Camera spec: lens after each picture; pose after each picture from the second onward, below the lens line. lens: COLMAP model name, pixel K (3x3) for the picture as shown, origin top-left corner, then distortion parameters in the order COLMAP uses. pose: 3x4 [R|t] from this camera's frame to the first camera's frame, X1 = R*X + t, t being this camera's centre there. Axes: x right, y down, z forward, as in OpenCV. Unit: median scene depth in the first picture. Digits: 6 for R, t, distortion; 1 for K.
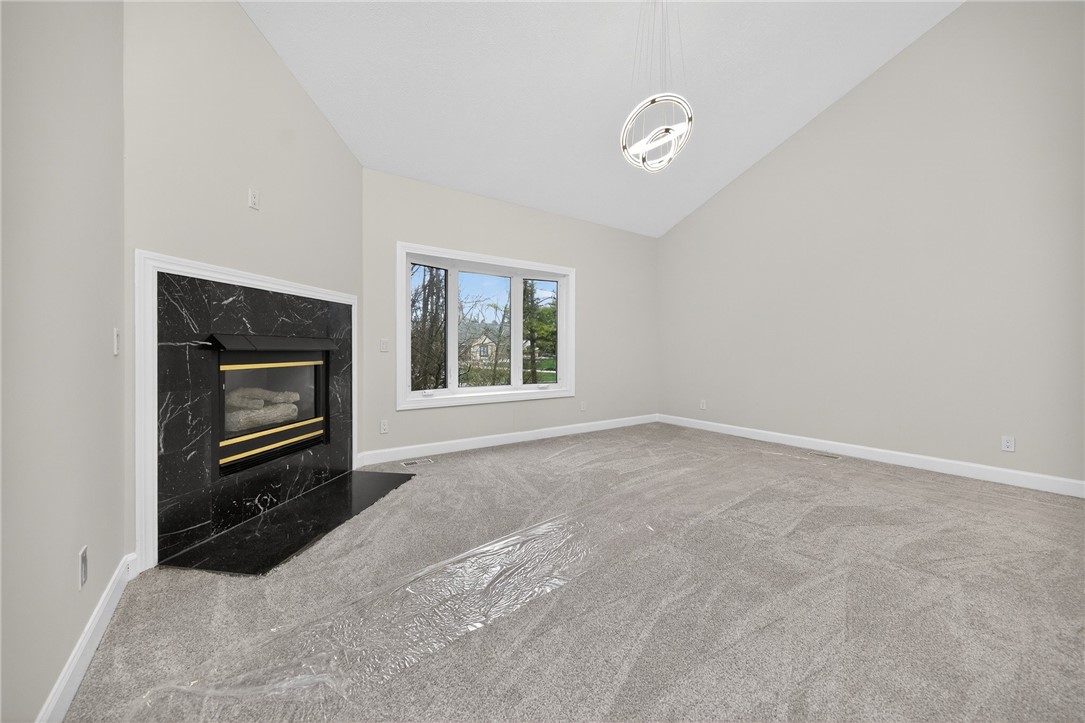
lens RADIAL K [[430.6, 0, 542.5], [0, 430.6, 361.5], [0, 0, 1]] dist [0.003808, -0.000340]
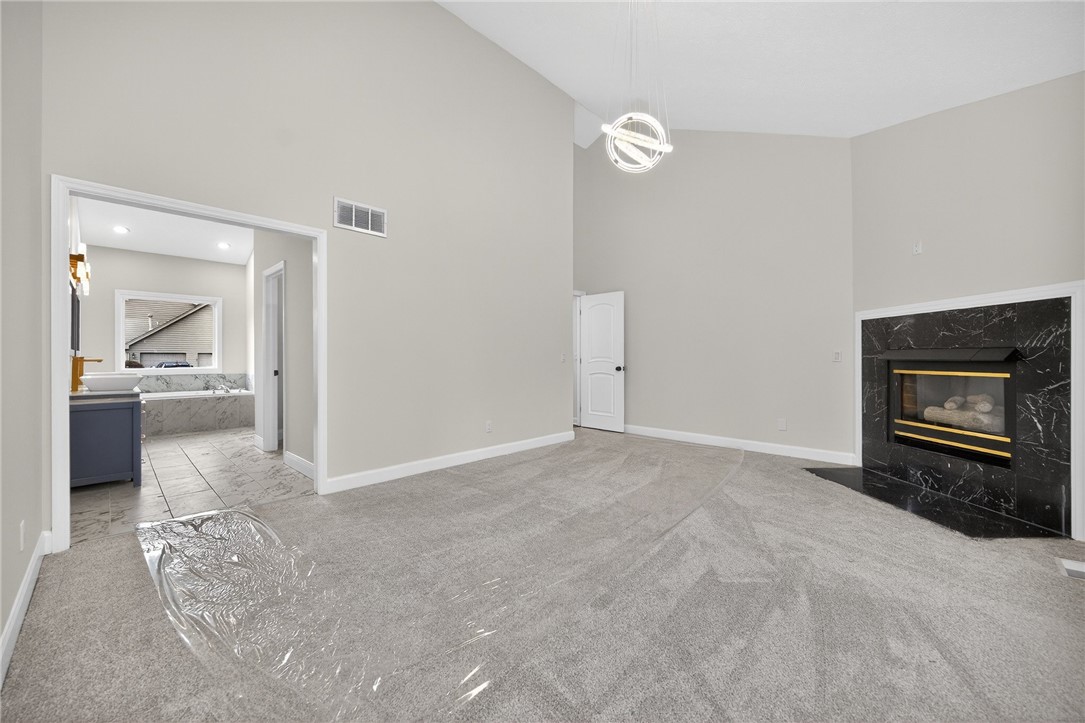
lens RADIAL K [[430.6, 0, 542.5], [0, 430.6, 361.5], [0, 0, 1]] dist [0.003808, -0.000340]
pose [[-0.986509, 0.004516, -0.163646, 0.688121], [-0.001914, 0.999233, 0.039110, -0.071549], [0.163698, 0.038895, -0.985744, 2.107277]]
